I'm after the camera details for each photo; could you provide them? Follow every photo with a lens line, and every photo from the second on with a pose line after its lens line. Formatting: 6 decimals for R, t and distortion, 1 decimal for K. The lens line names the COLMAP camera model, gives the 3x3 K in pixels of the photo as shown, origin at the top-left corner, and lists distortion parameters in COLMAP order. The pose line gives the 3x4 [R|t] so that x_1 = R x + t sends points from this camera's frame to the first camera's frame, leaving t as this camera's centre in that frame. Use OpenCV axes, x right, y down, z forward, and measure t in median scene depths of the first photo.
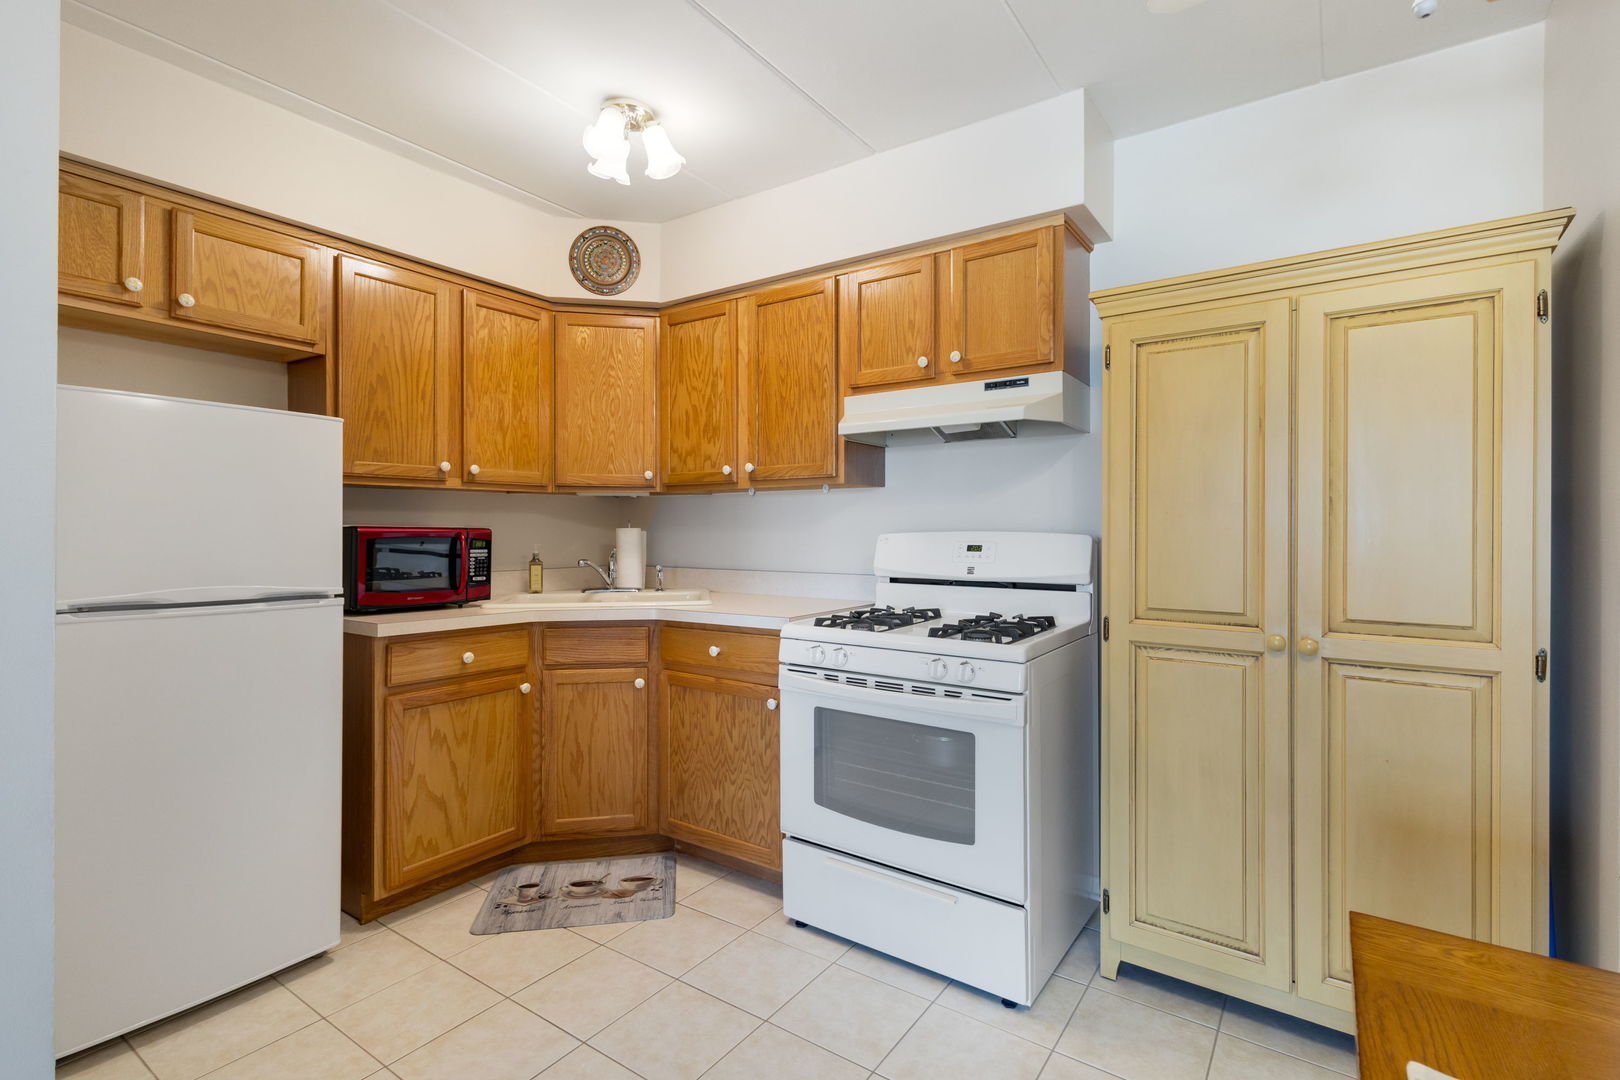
lens RADIAL K [[749.9, 0, 816.2], [0, 749.9, 537.8], [0, 0, 1]] dist [-0.004196, 0.005537]
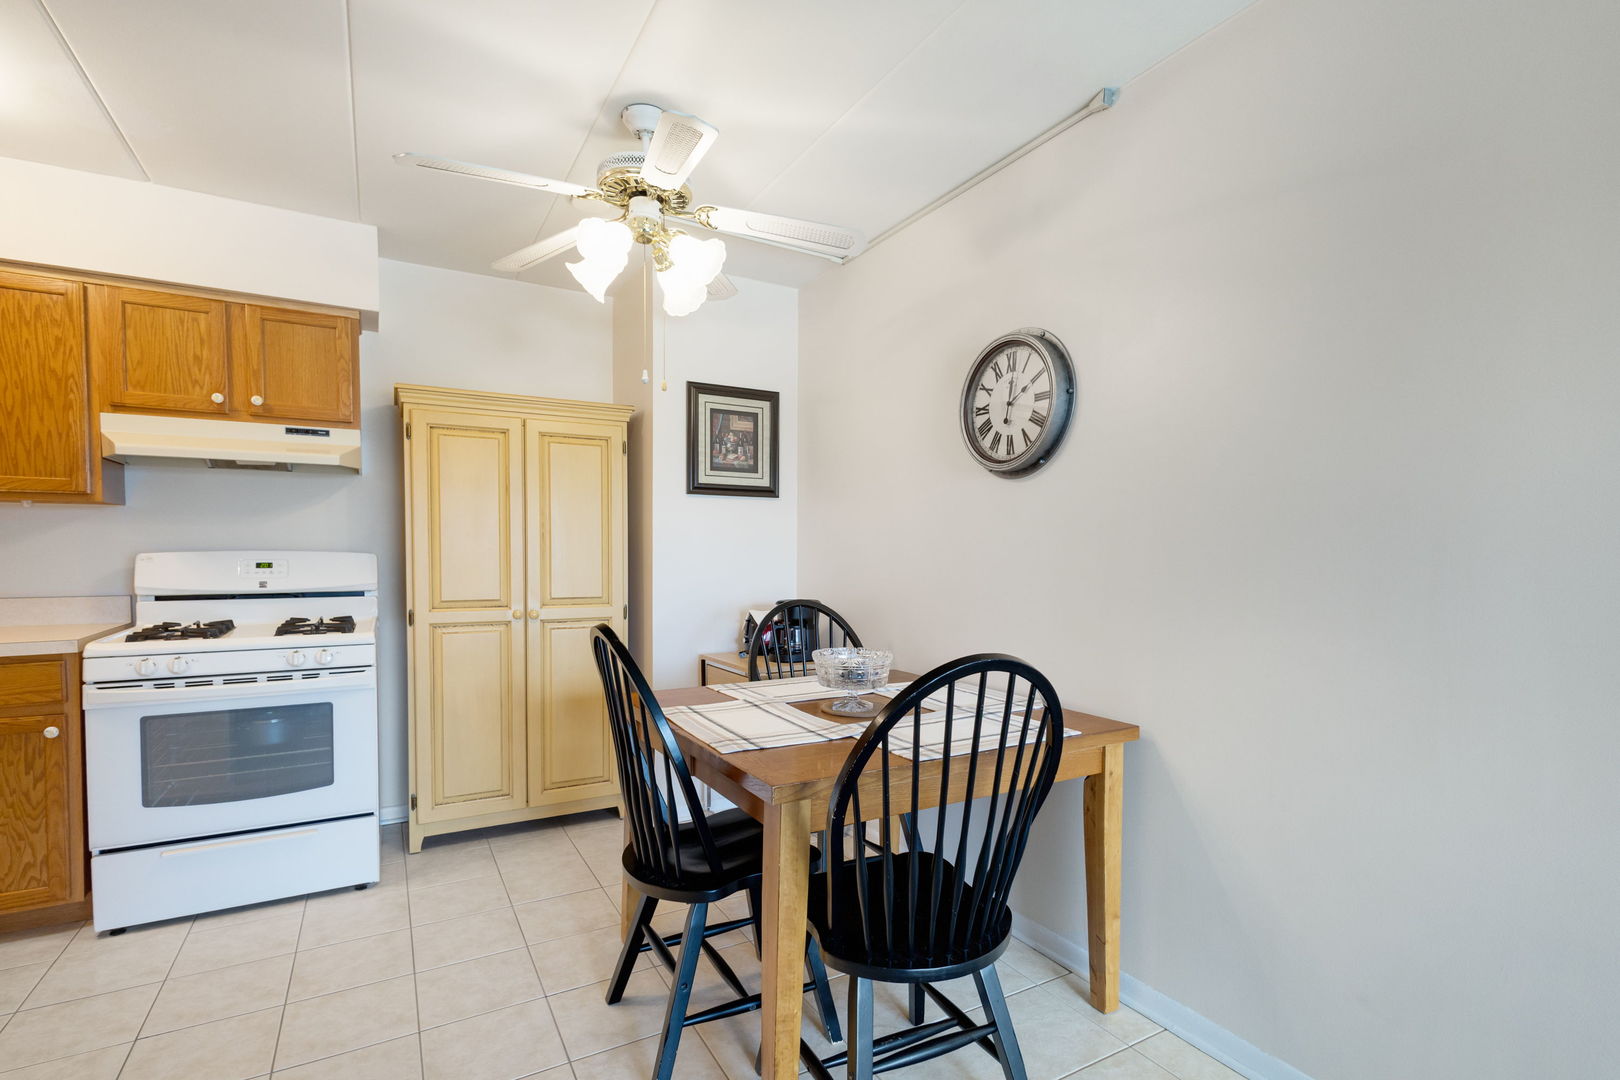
lens RADIAL K [[749.9, 0, 816.2], [0, 749.9, 537.8], [0, 0, 1]] dist [-0.004196, 0.005537]
pose [[0.429014, 0.015620, 0.903163, -0.509731], [0.005988, 0.999779, -0.020135, -0.000169], [-0.903278, 0.014046, 0.428826, -0.292507]]
